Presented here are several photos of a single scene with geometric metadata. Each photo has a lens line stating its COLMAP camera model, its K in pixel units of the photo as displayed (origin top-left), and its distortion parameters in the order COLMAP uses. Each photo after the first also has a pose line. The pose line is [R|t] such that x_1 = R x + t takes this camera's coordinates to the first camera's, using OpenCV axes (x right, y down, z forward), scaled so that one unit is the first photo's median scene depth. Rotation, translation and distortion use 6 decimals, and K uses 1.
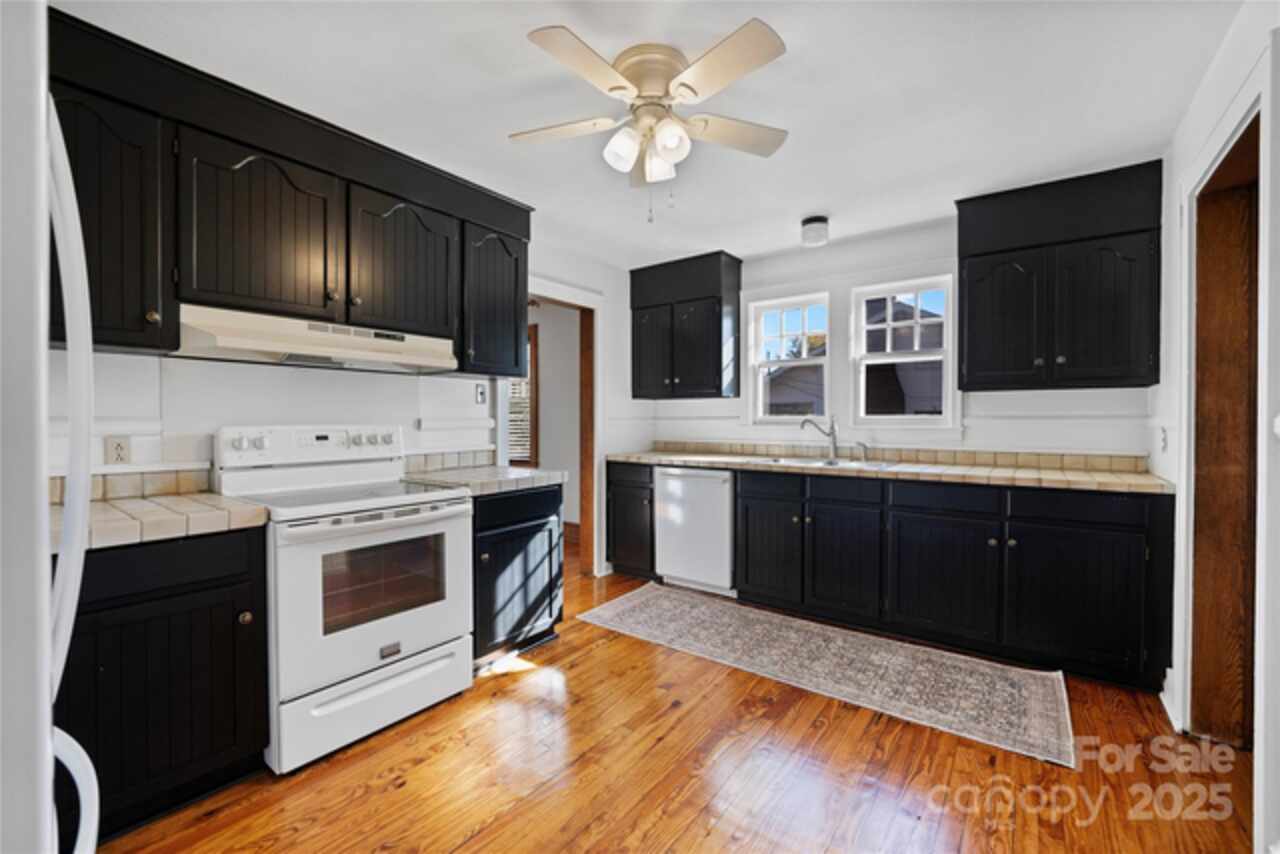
lens RADIAL K [[530.1, 0, 641.1], [0, 530.1, 426.7], [0, 0, 1]] dist [-0.012181, 0.001808]
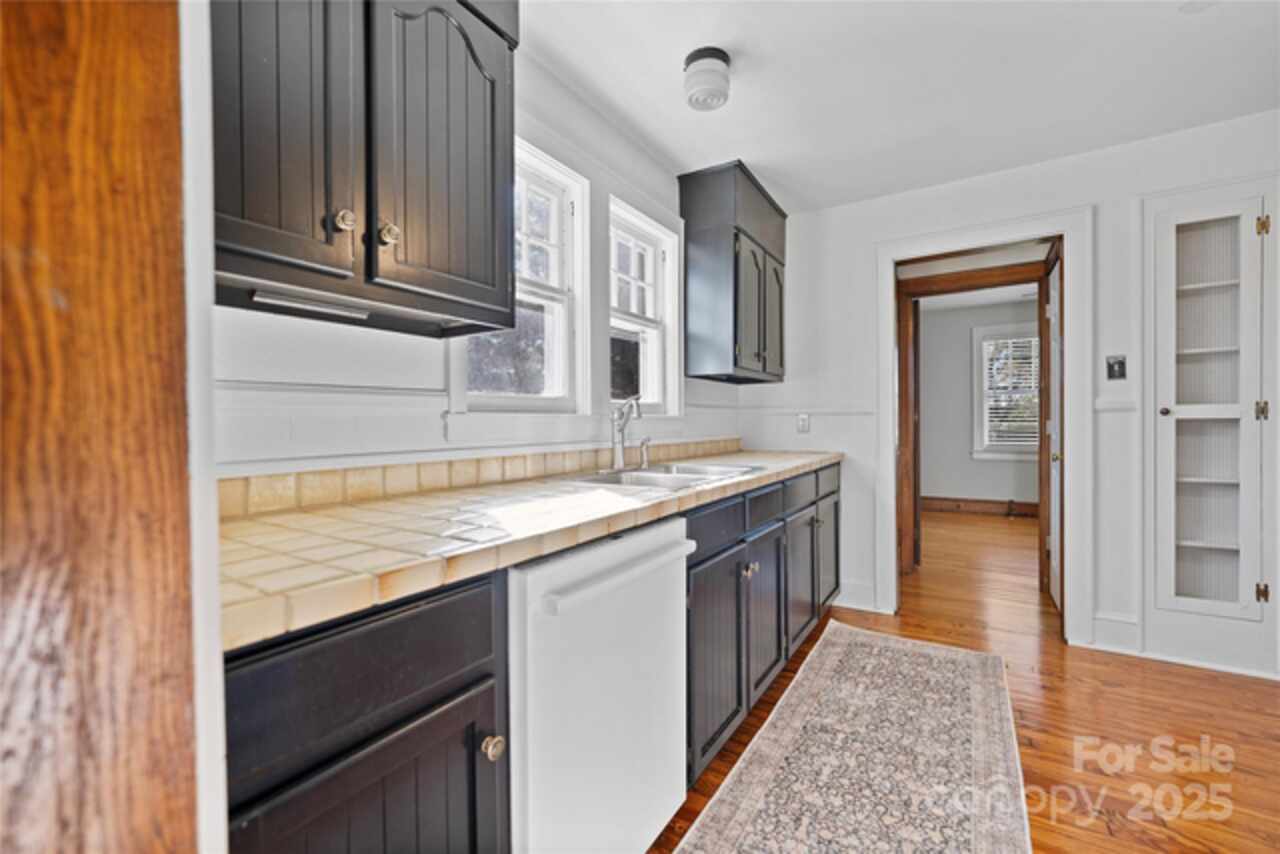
lens RADIAL K [[530.1, 0, 634.9], [0, 530.1, 425.6], [0, 0, 1]] dist [-0.012181, 0.001808]
pose [[-0.077456, -0.005549, 0.996980, -0.335908], [0.025483, 0.999647, 0.007544, 0.012543], [-0.996670, 0.025991, -0.077287, 1.491861]]
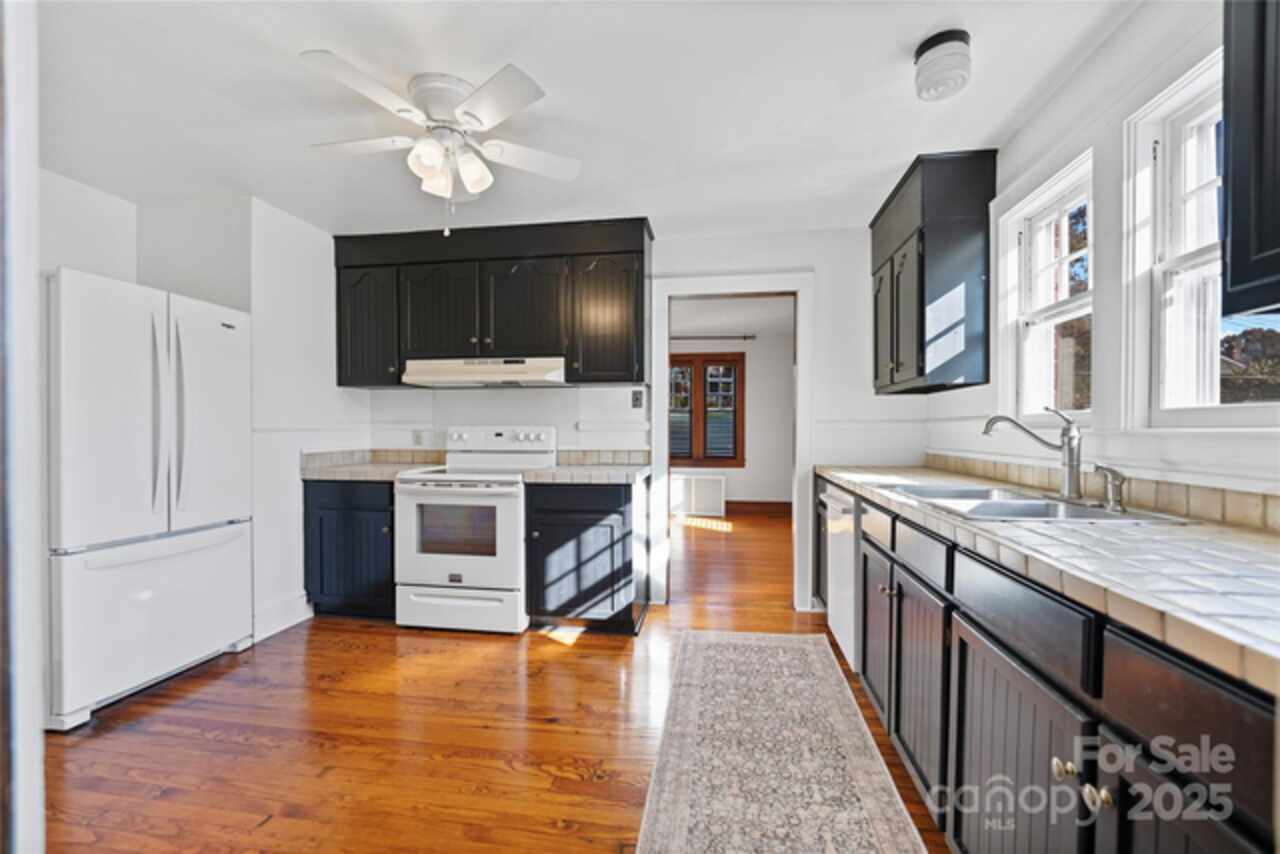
lens RADIAL K [[530.1, 0, 640.6], [0, 530.1, 435.1], [0, 0, 1]] dist [-0.012181, 0.001808]
pose [[0.465054, 0.009629, -0.885230, 0.878746], [-0.013437, 0.999902, 0.003817, 0.010807], [0.885180, 0.010120, 0.465138, 0.633769]]
